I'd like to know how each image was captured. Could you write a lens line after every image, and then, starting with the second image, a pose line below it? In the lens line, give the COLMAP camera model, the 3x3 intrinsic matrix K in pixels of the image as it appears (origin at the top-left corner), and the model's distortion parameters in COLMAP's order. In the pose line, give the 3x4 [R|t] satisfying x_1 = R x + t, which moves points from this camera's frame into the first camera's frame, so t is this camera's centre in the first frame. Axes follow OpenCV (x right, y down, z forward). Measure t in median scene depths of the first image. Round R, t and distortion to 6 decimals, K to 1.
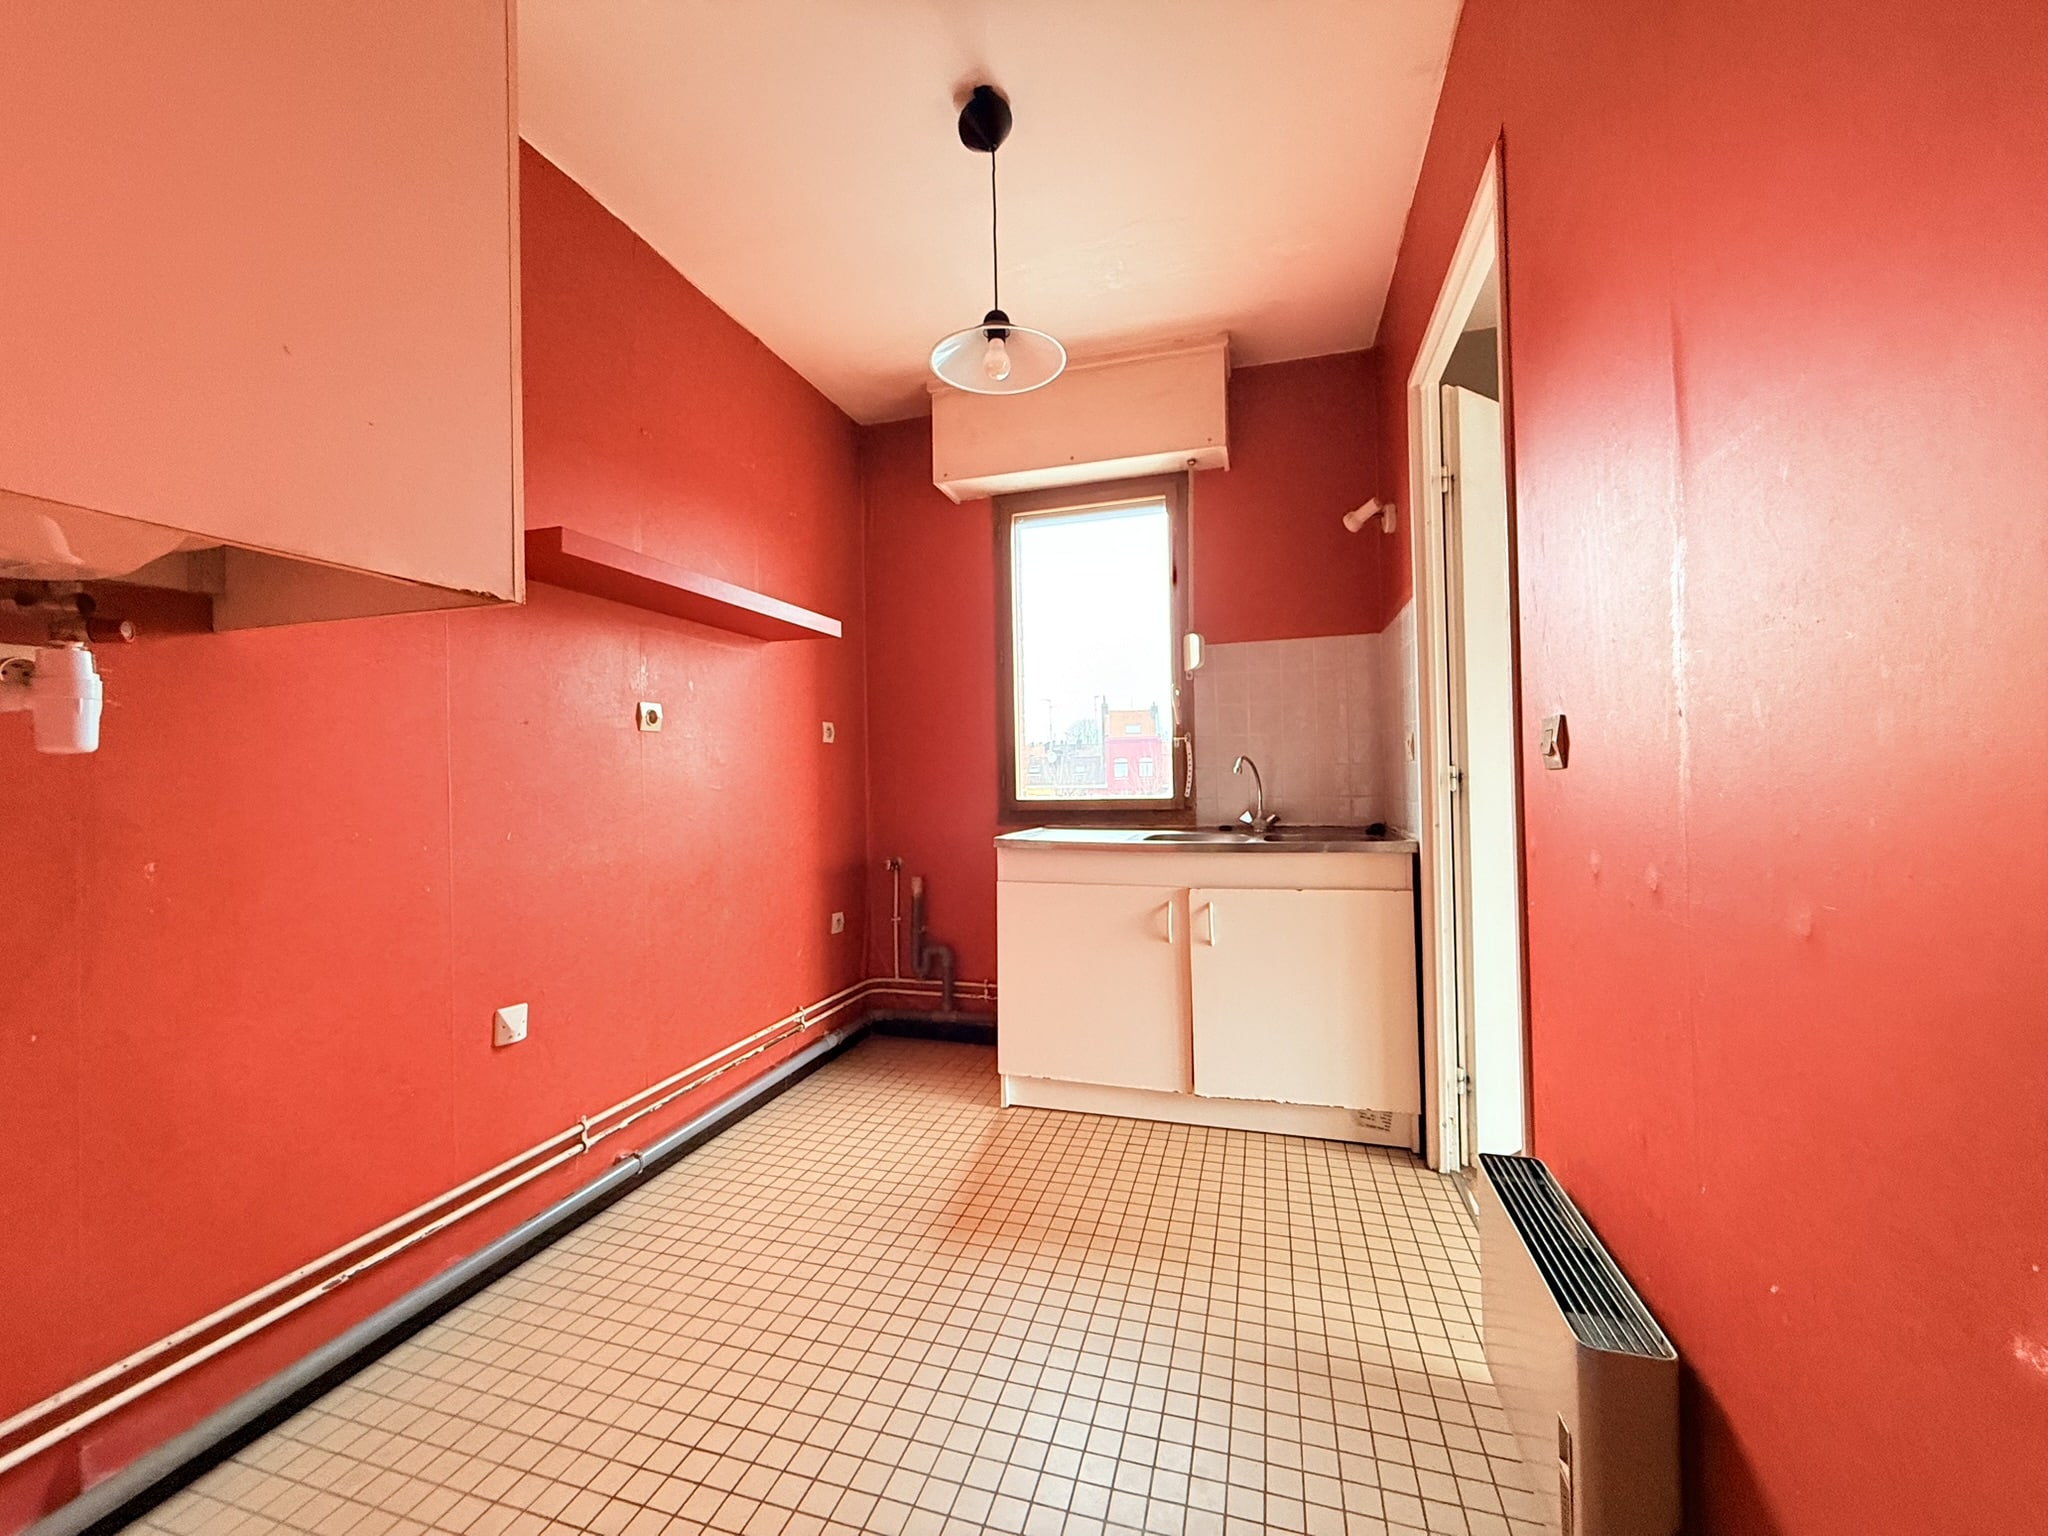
lens RADIAL K [[811.9, 0, 1024.0], [0, 811.9, 768.0], [0, 0, 1]] dist [-0.000142, 0.000020]
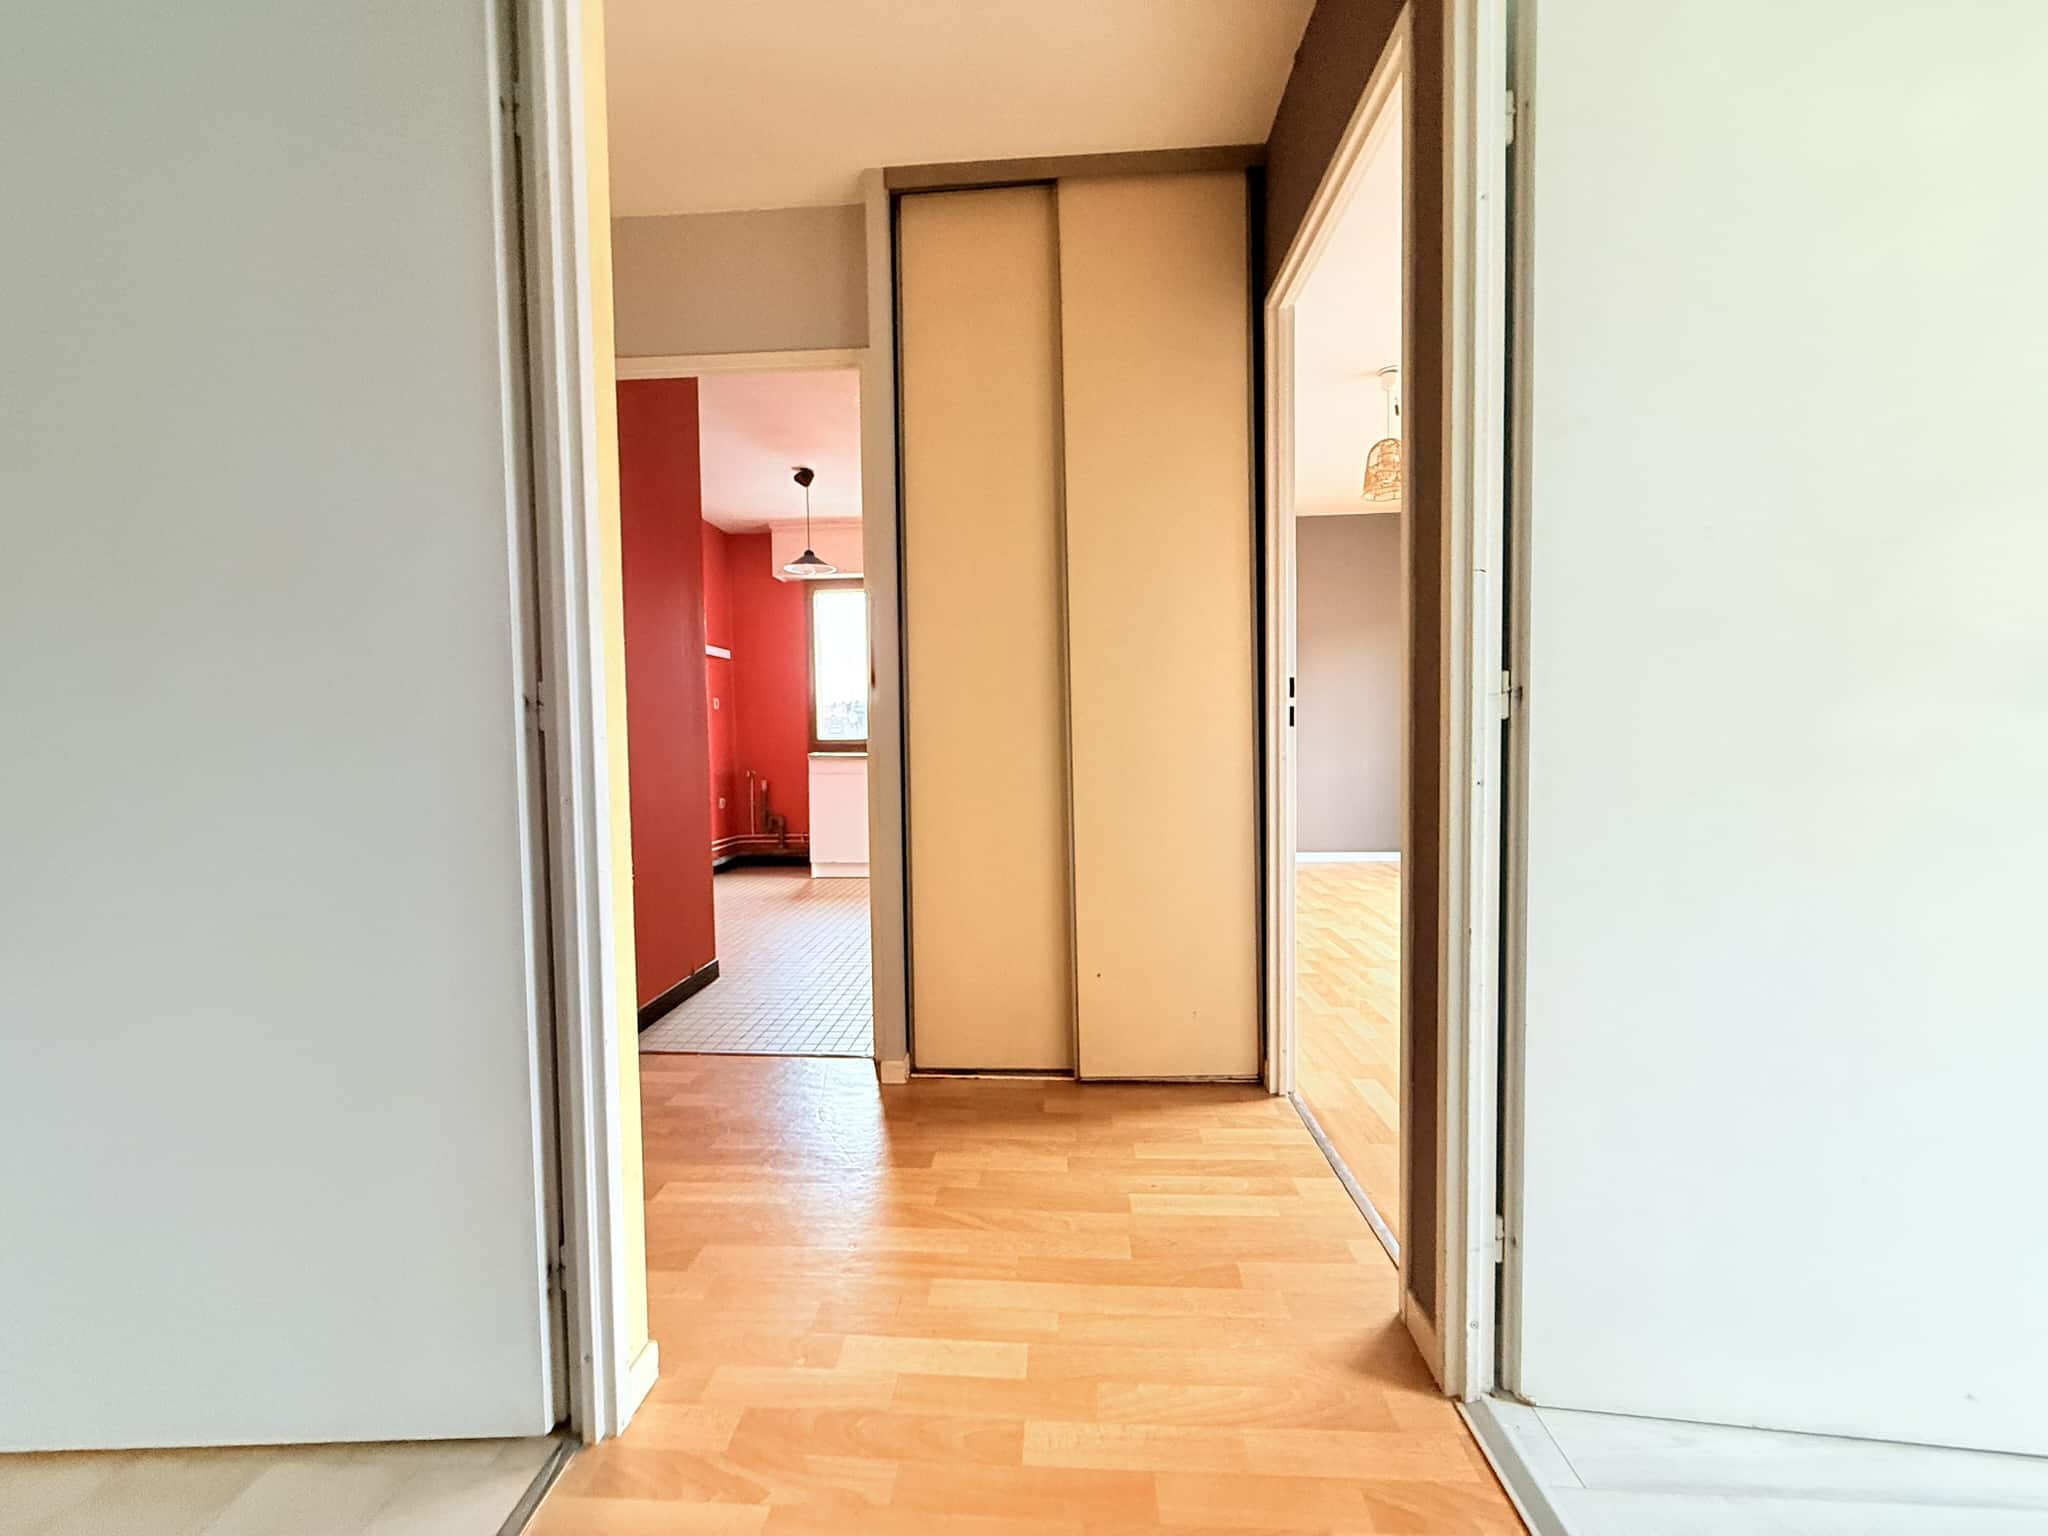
lens RADIAL K [[811.9, 0, 1024.0], [0, 811.9, 768.0], [0, 0, 1]] dist [-0.000142, 0.000020]
pose [[0.971241, -0.006058, 0.238020, 0.007583], [-0.005331, 0.998872, 0.047177, 0.012856], [-0.238037, -0.047089, 0.970114, -1.013731]]
